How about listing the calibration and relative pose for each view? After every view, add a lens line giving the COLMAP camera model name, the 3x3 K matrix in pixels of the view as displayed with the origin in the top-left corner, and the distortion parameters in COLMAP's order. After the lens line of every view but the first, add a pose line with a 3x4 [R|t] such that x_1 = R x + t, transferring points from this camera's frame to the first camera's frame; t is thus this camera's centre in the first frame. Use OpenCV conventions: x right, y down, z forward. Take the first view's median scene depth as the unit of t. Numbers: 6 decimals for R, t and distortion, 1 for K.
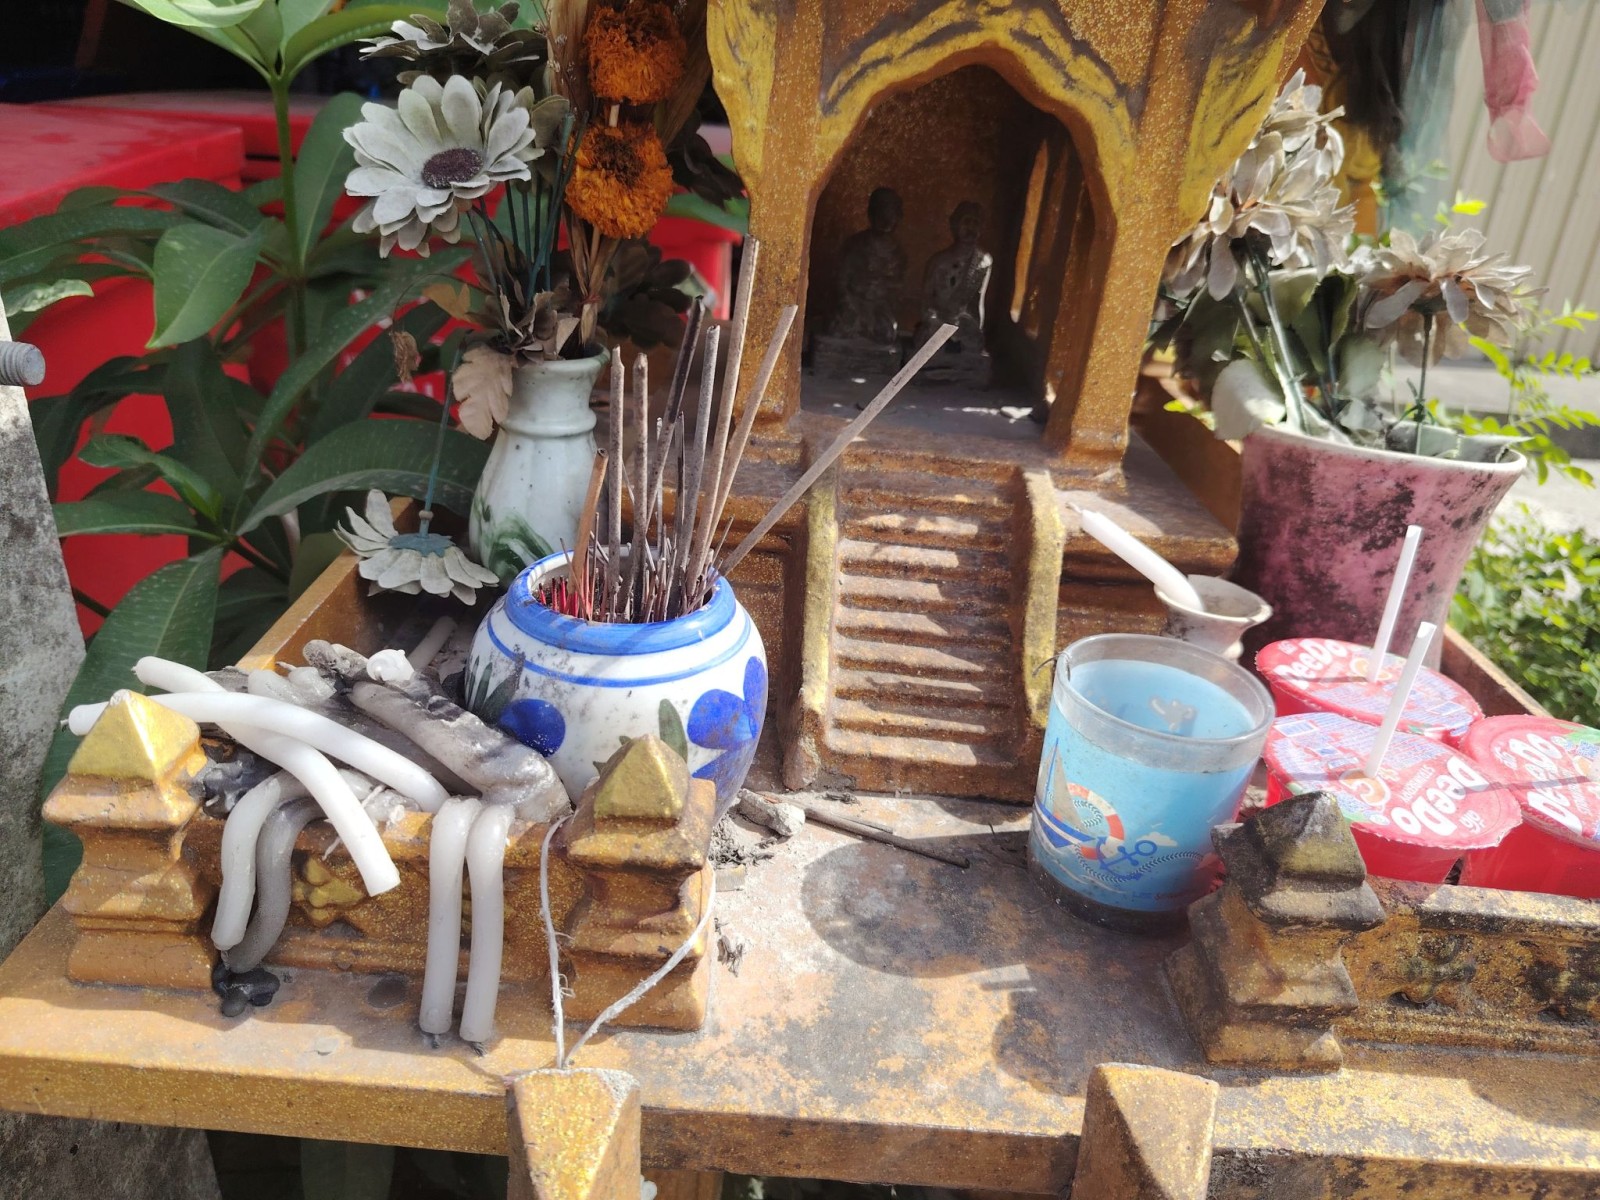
lens RADIAL K [[1193.0, 0, 800.0], [0, 1193.0, 600.0], [0, 0, 1]] dist [0.061115, -0.118967]
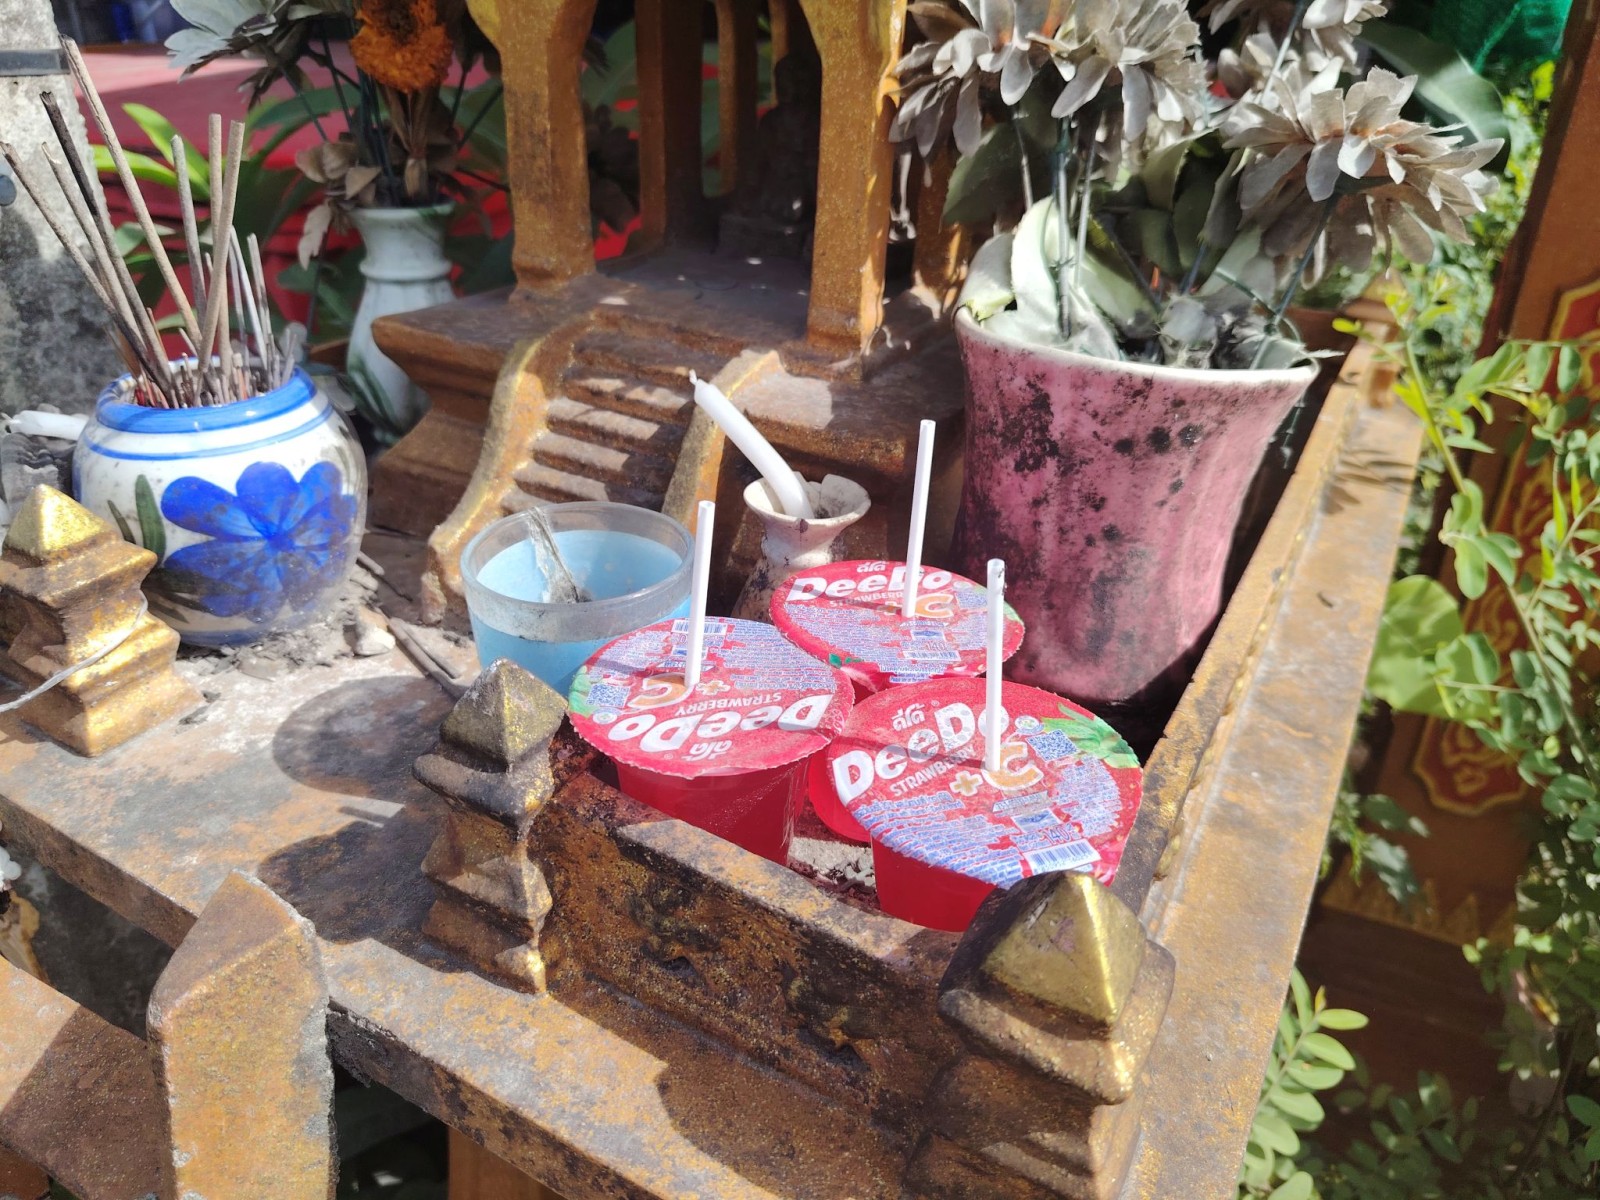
lens RADIAL K [[1193.0, 0, 800.0], [0, 1193.0, 600.0], [0, 0, 1]] dist [0.061115, -0.118967]
pose [[0.857929, 0.179789, -0.481284, 0.981680], [-0.169684, 0.983361, 0.064870, 0.021544], [0.484939, 0.026012, 0.874161, 0.321348]]
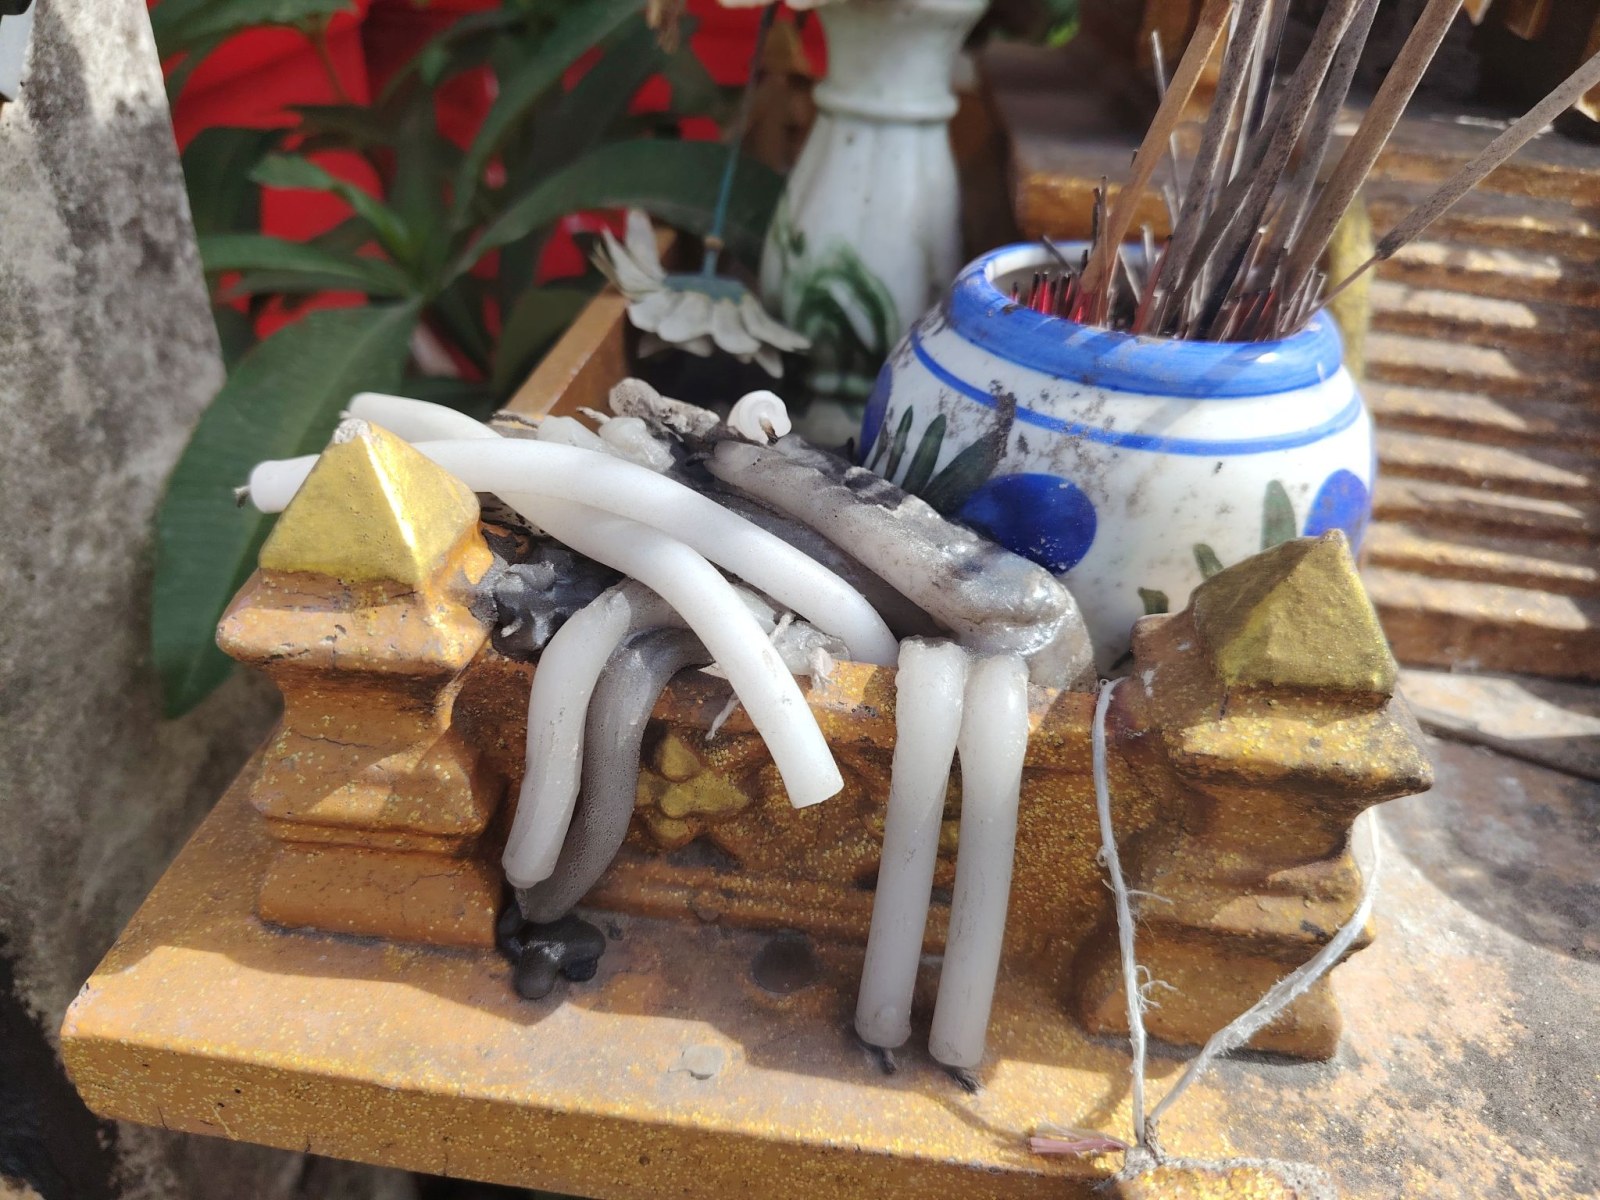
lens RADIAL K [[1206.7, 0, 800.0], [0, 1206.7, 600.0], [0, 0, 1]] dist [0.021079, -0.097324]
pose [[0.996511, 0.030461, -0.077709, -0.289030], [-0.022581, 0.994698, 0.100332, 0.087848], [0.080353, -0.098227, 0.991915, 0.424427]]
